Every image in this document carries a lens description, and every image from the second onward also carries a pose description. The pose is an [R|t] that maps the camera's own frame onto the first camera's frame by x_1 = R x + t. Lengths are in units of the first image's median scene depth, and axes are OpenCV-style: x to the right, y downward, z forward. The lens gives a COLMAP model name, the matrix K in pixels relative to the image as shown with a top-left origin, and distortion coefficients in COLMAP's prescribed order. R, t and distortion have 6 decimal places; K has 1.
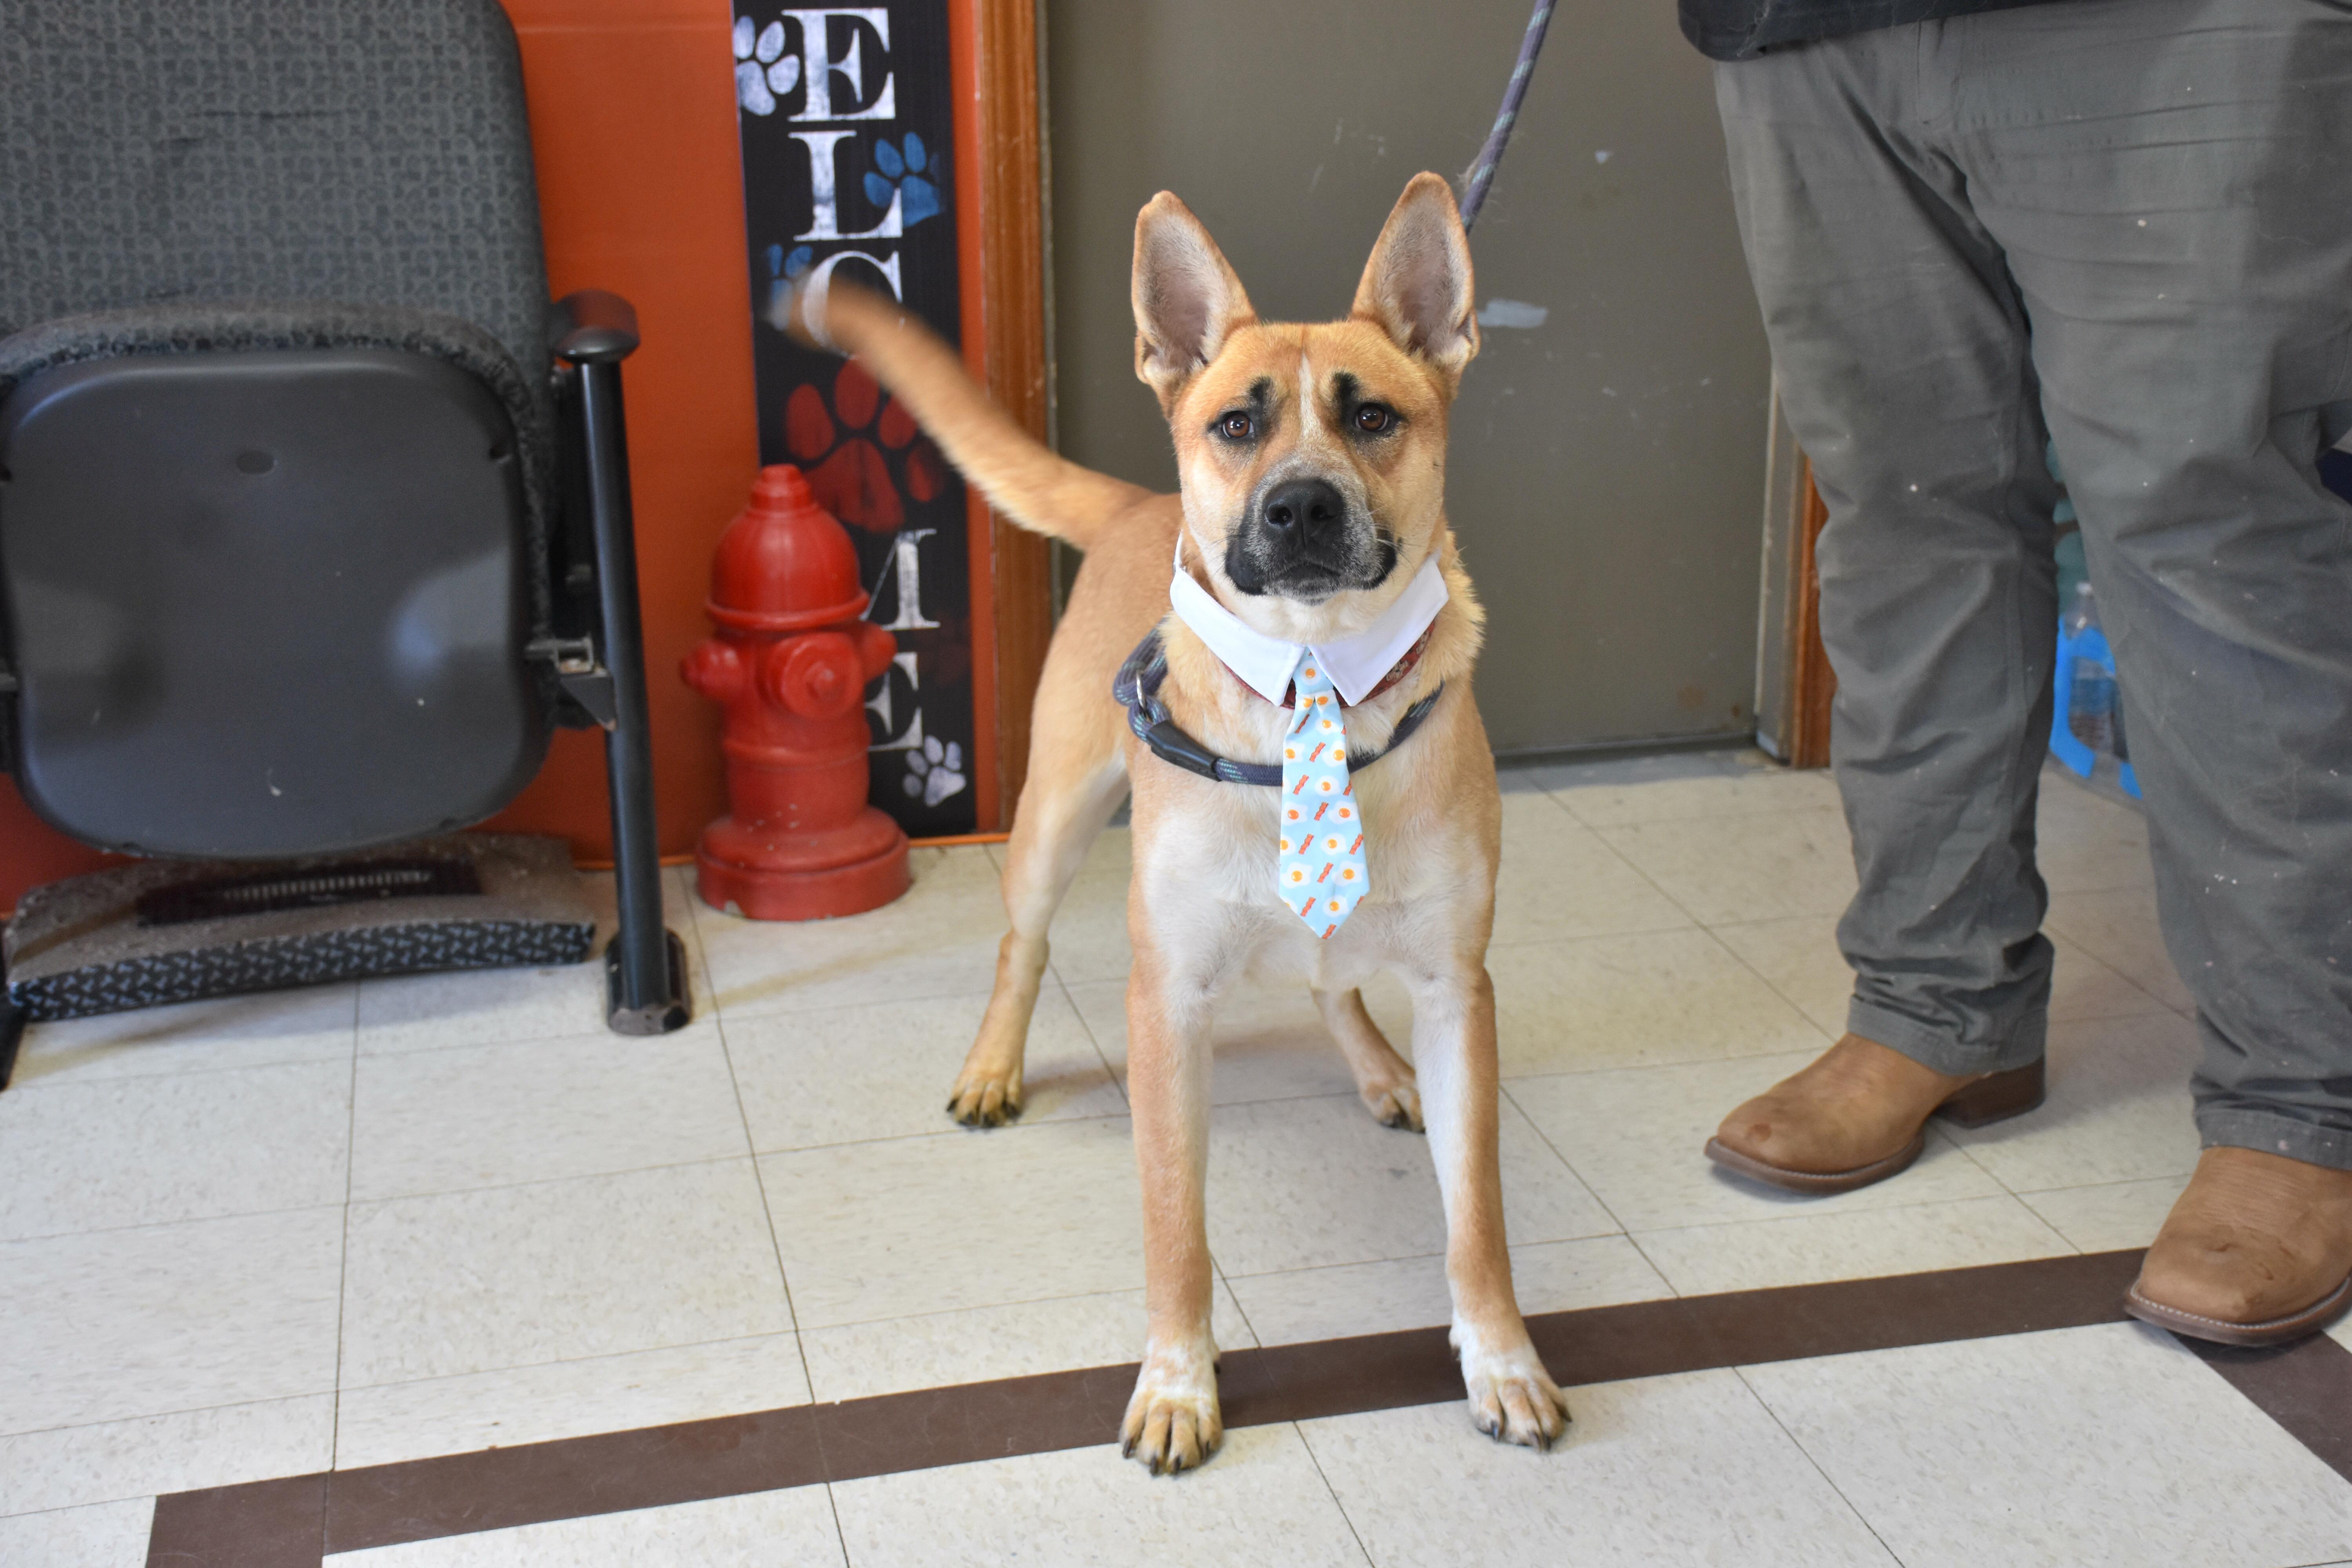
lens RADIAL K [[3179.1, 0, 1176.0], [0, 3179.1, 784.0], [0, 0, 1]] dist [0.081235, 0.411625]
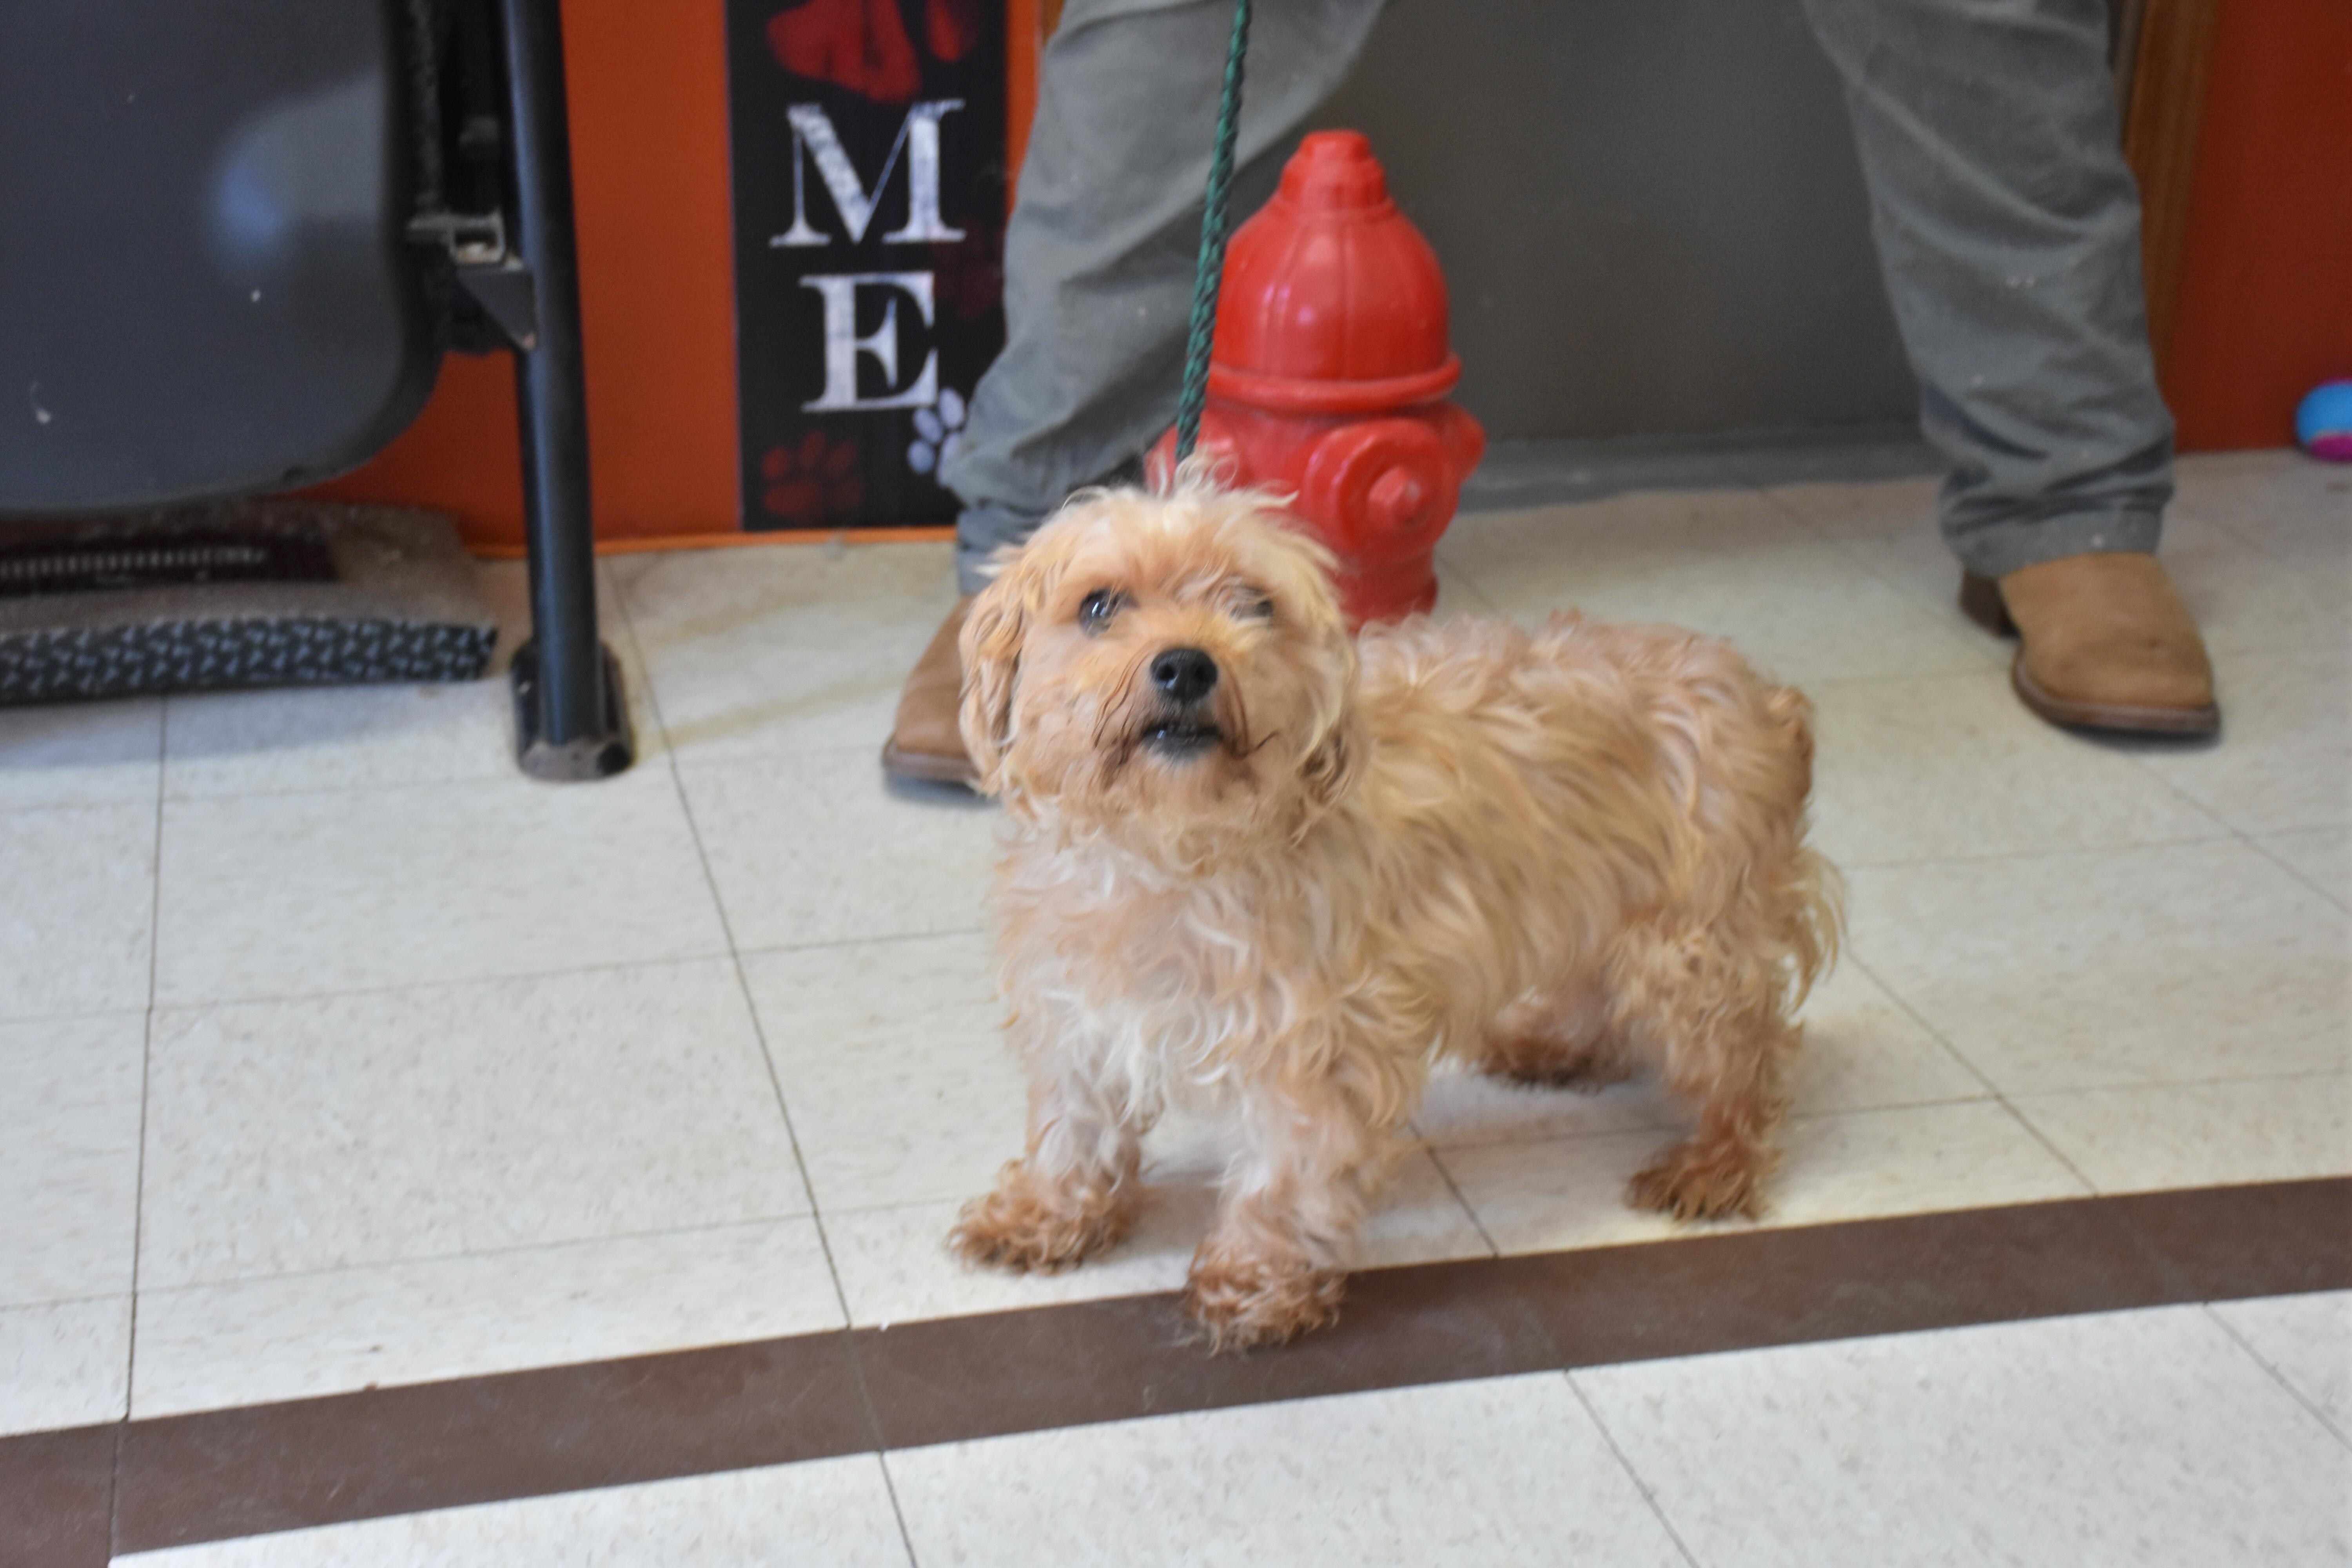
lens RADIAL K [[3557.1, 0, 1176.0], [0, 3557.1, 784.0], [0, 0, 1]] dist [0.117452, 0.653215]
pose [[0.999379, 0.023686, 0.026085, -0.056157], [-0.025531, 0.997019, 0.072816, 0.018989], [-0.024283, -0.073436, 0.997004, 0.212967]]
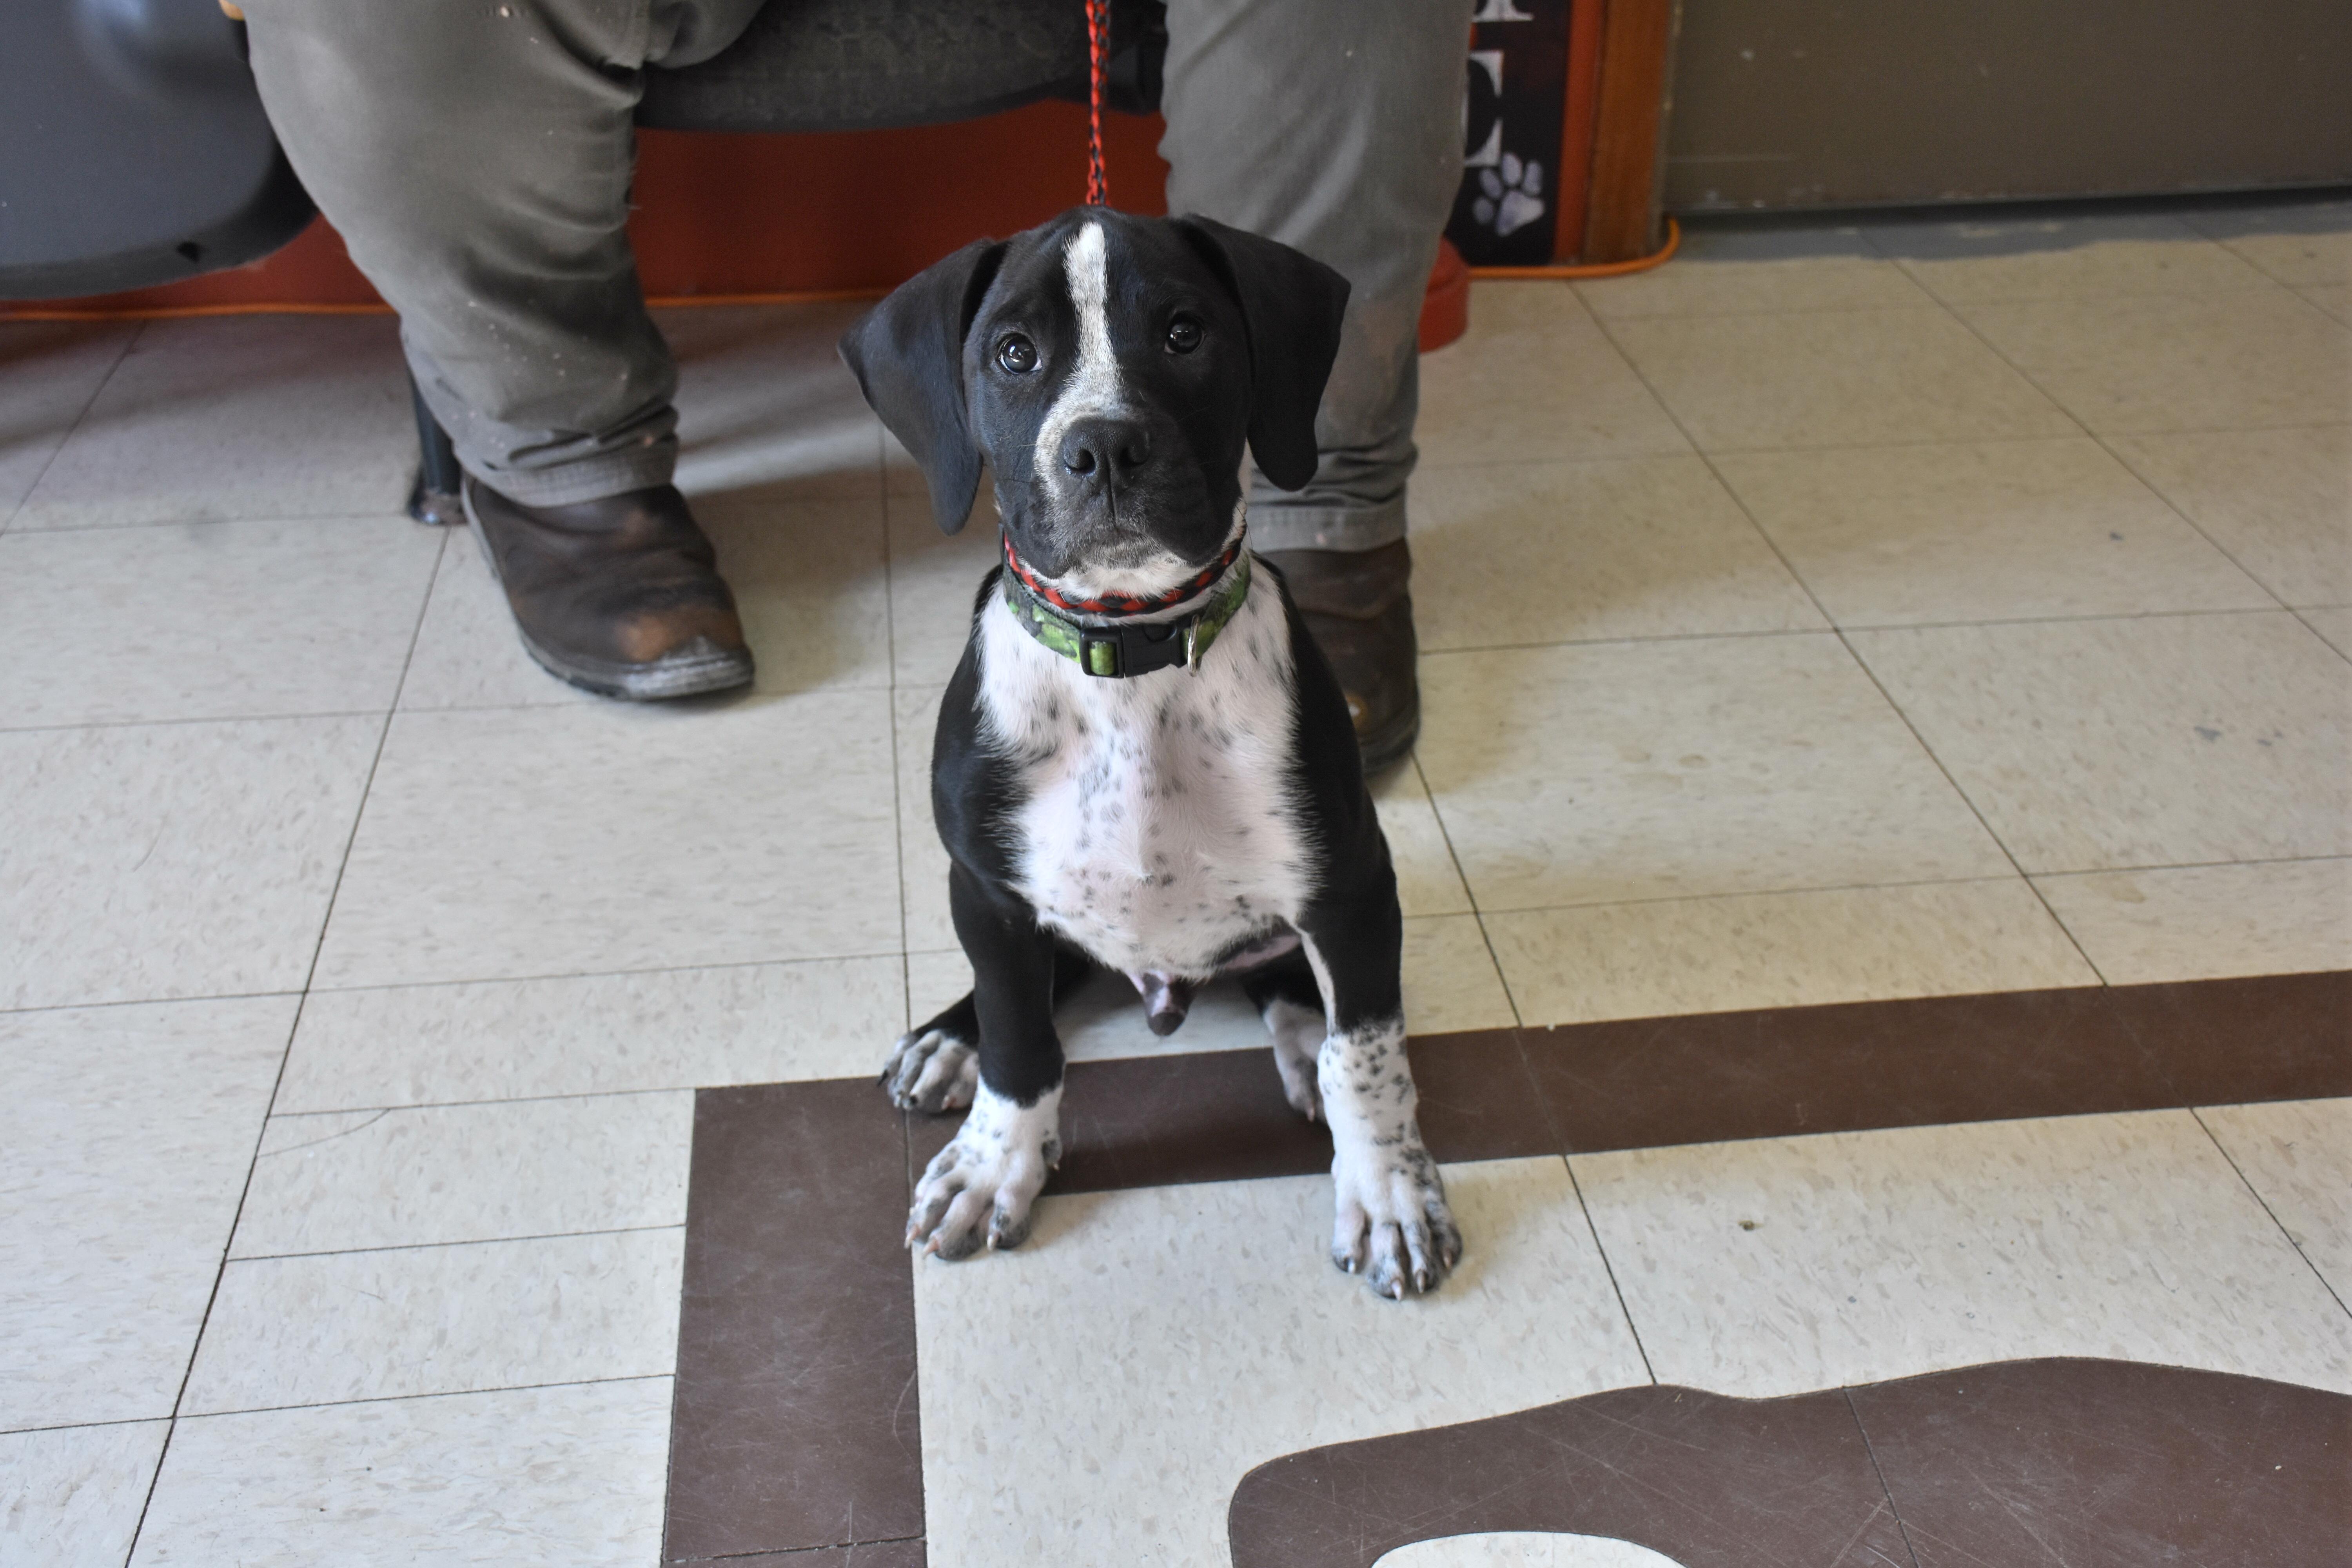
lens RADIAL K [[2629.3, 0, 1176.0], [0, 2629.3, 784.0], [0, 0, 1]] dist [-0.029006, 0.331013]
pose [[0.993504, 0.065041, -0.093377, -0.117520], [-0.043841, 0.975990, 0.213357, 0.007328], [0.105012, -0.207878, 0.972502, 0.334802]]
